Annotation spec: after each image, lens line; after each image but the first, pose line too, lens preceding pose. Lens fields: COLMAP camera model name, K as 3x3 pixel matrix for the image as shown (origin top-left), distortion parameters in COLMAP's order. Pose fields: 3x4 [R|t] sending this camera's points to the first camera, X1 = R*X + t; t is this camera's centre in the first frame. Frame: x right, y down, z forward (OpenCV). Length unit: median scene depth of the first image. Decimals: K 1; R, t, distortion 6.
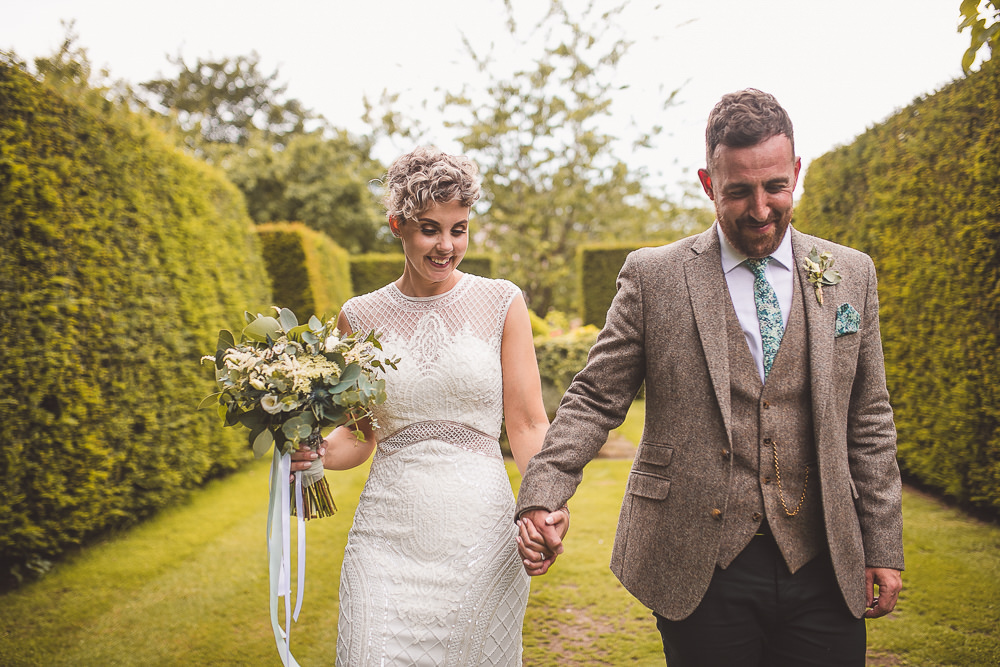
lens RADIAL K [[1010.3, 0, 500.0], [0, 1010.3, 333.5], [0, 0, 1]] dist [0.004507, 0.000000]
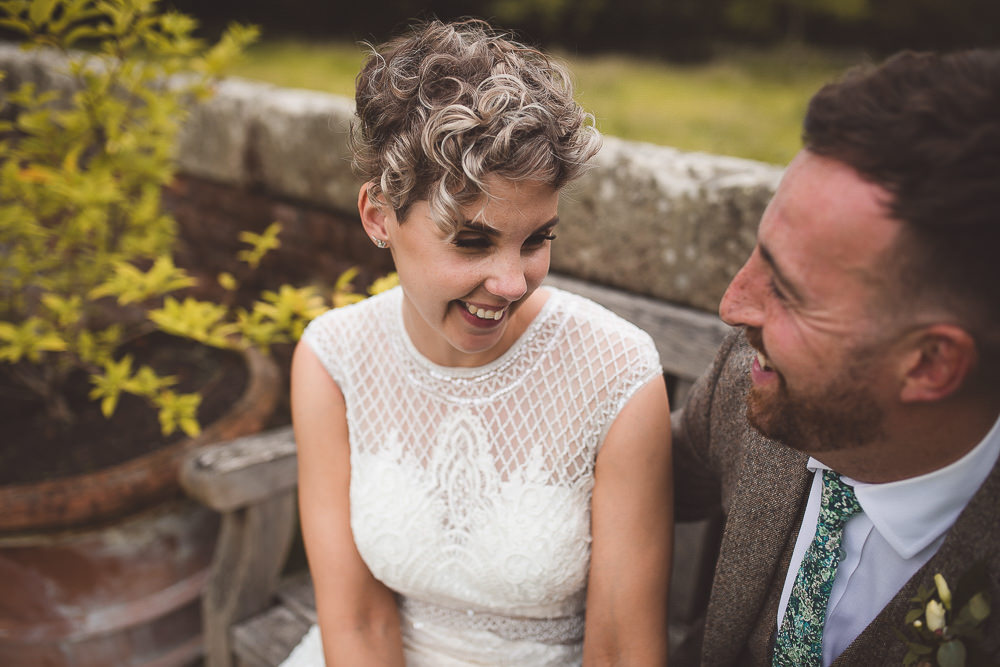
lens RADIAL K [[1010.3, 0, 500.2], [0, 1010.3, 334.0], [0, 0, 1]] dist [0.004507, 0.000000]
pose [[0.991136, -0.020588, -0.131243, 0.004191], [0.014305, 0.998714, -0.048633, -0.033104], [0.132075, 0.046324, 0.990157, 0.568917]]
